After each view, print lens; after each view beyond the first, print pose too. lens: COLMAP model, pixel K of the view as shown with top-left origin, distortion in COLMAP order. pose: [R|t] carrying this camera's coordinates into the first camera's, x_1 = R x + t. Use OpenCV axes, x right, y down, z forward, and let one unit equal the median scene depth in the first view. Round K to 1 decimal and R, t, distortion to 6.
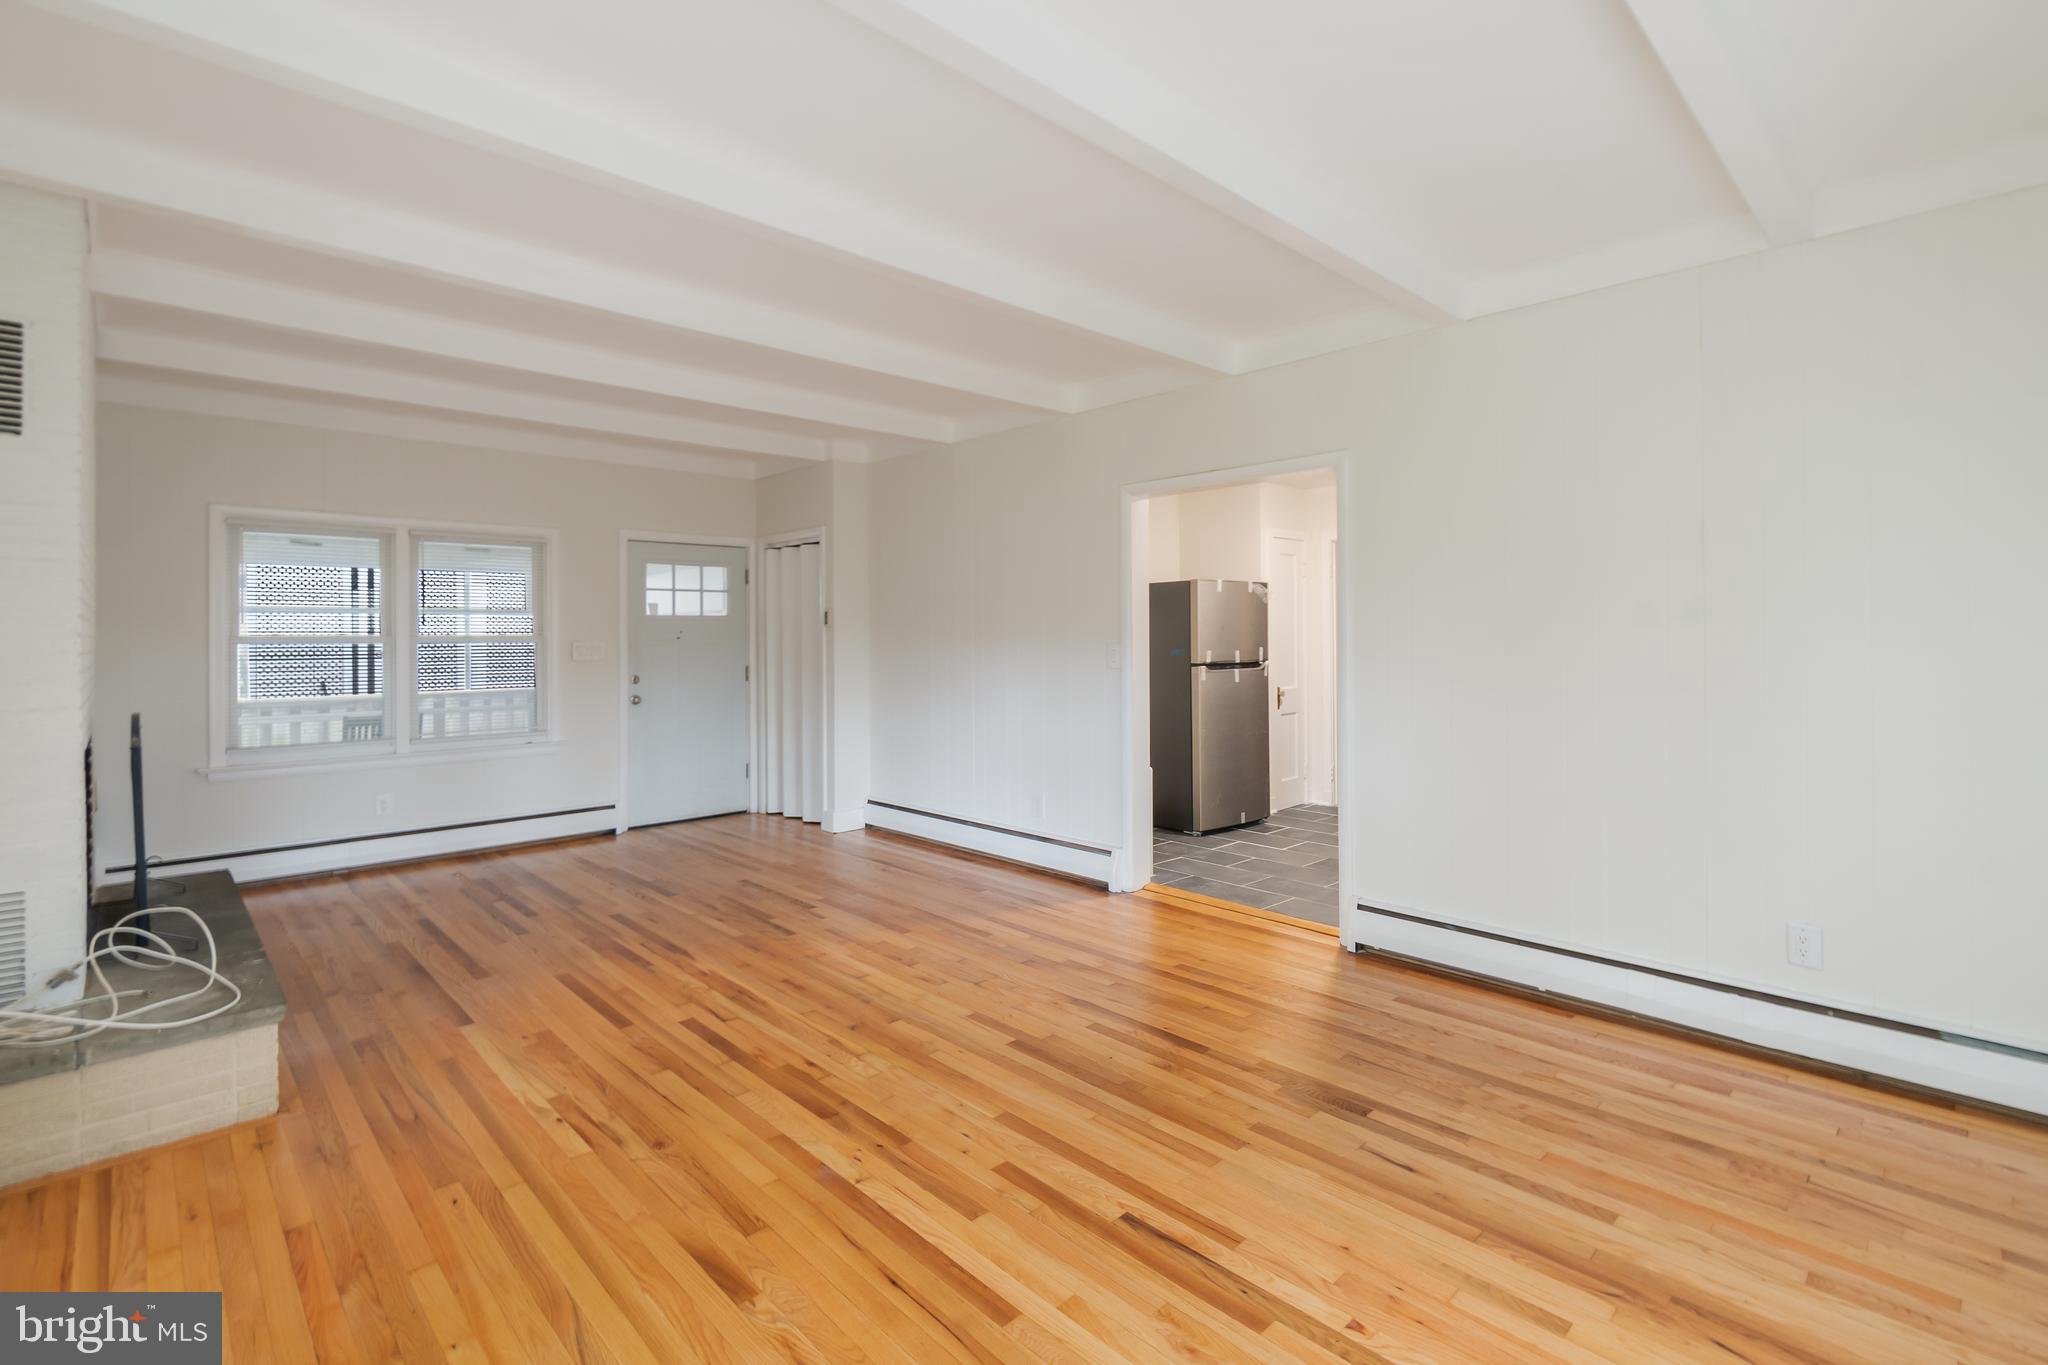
lens RADIAL K [[936.5, 0, 1013.0], [0, 936.5, 615.8], [0, 0, 1]] dist [0.001361, 0.000506]
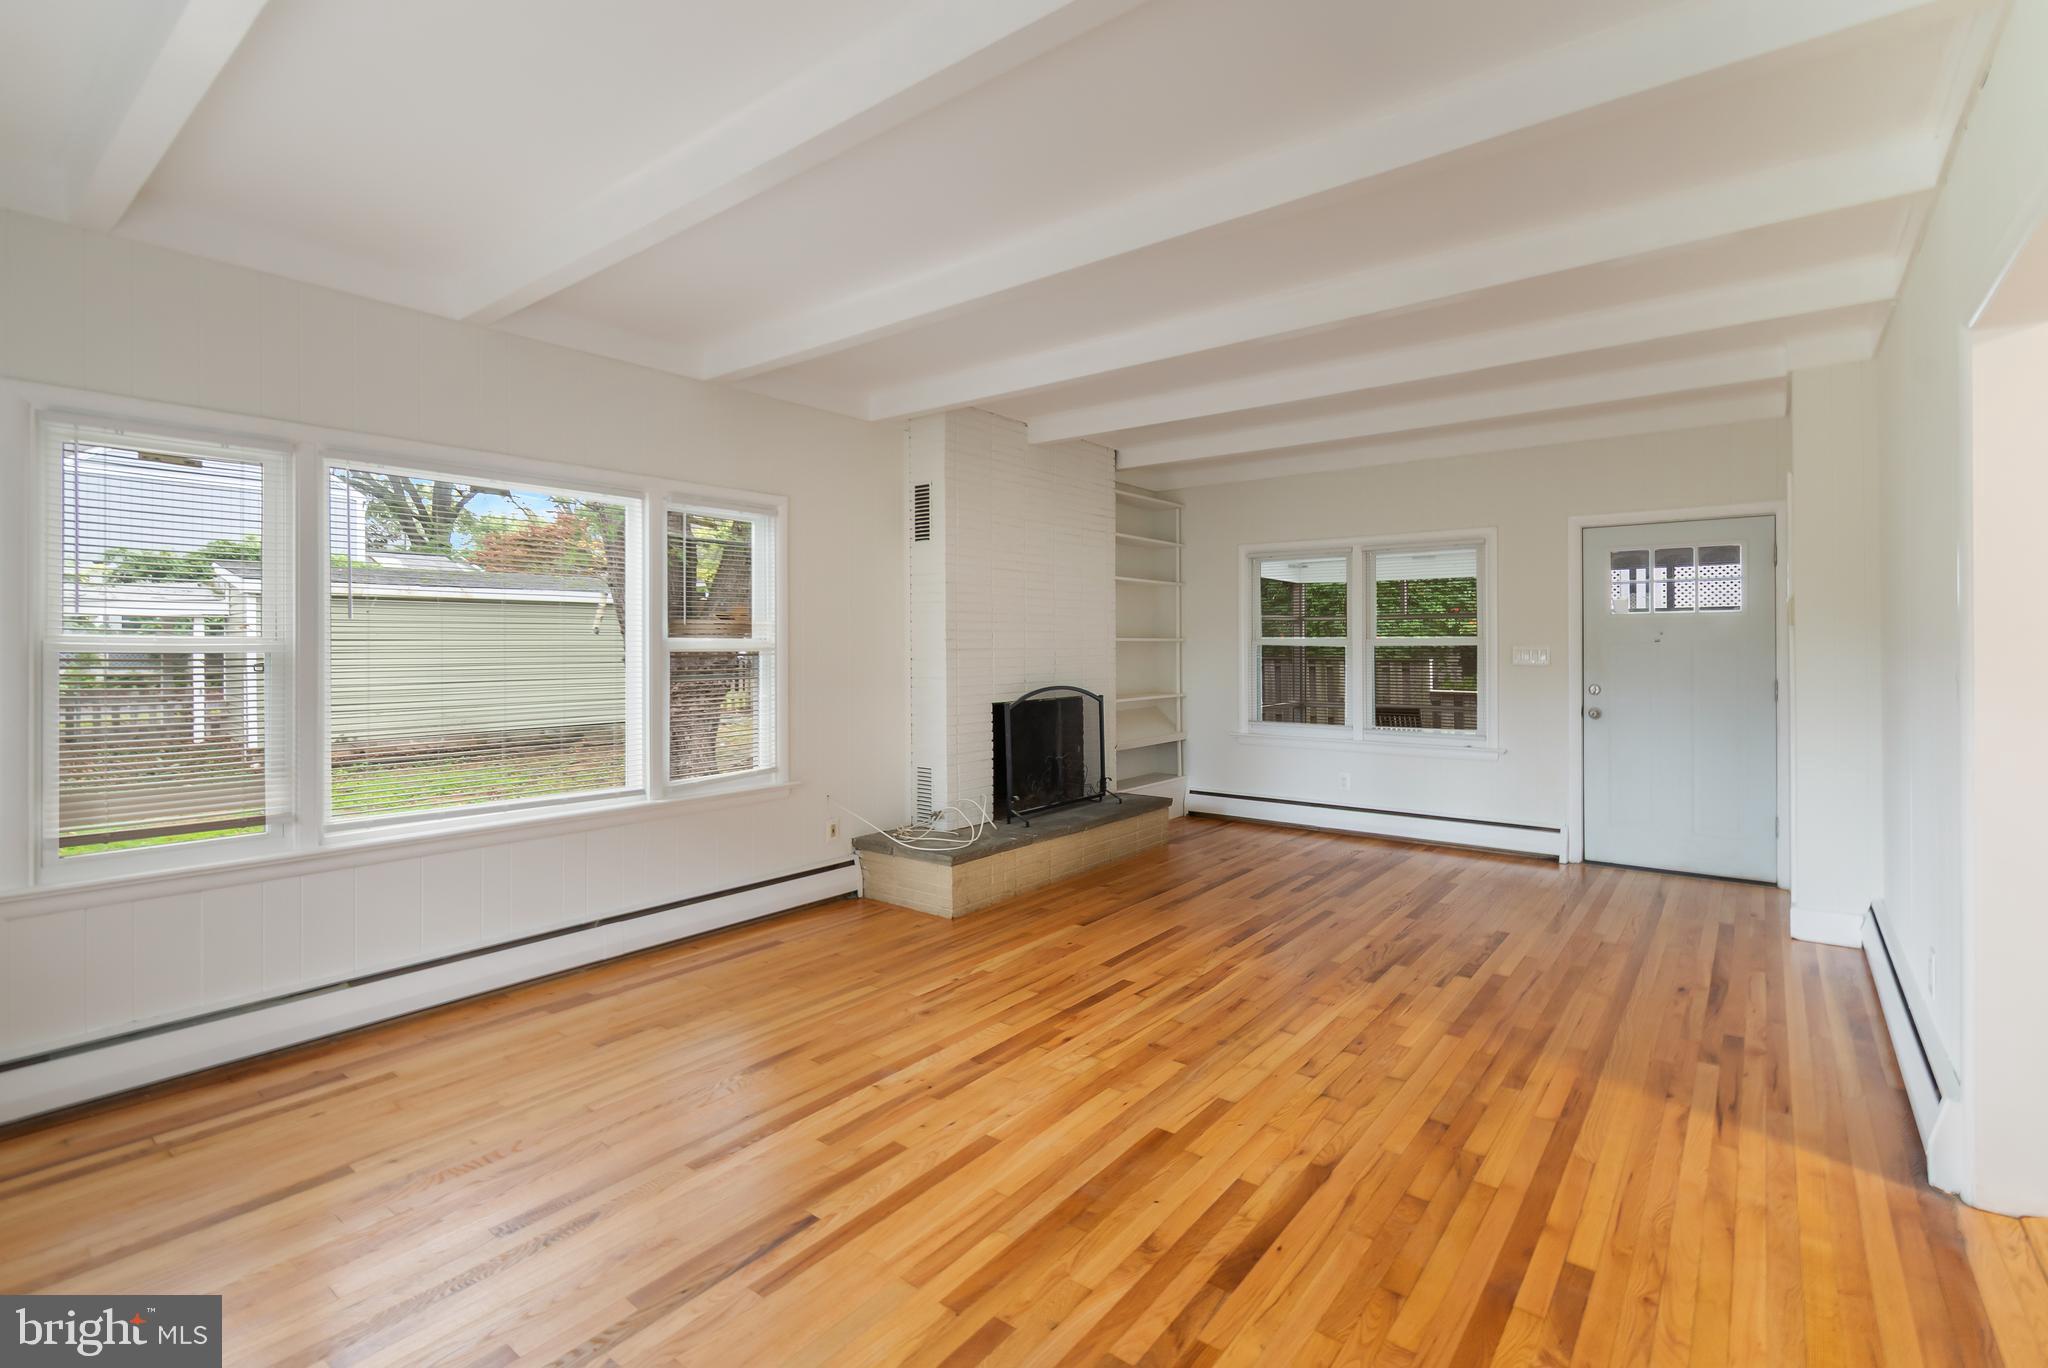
lens RADIAL K [[936.5, 0, 1013.0], [0, 936.5, 617.3], [0, 0, 1]] dist [0.001361, 0.000506]
pose [[0.146505, -0.021011, -0.988987, 0.856424], [0.022681, 0.999583, -0.017877, 0.008136], [0.988950, -0.019812, 0.146921, 0.787046]]
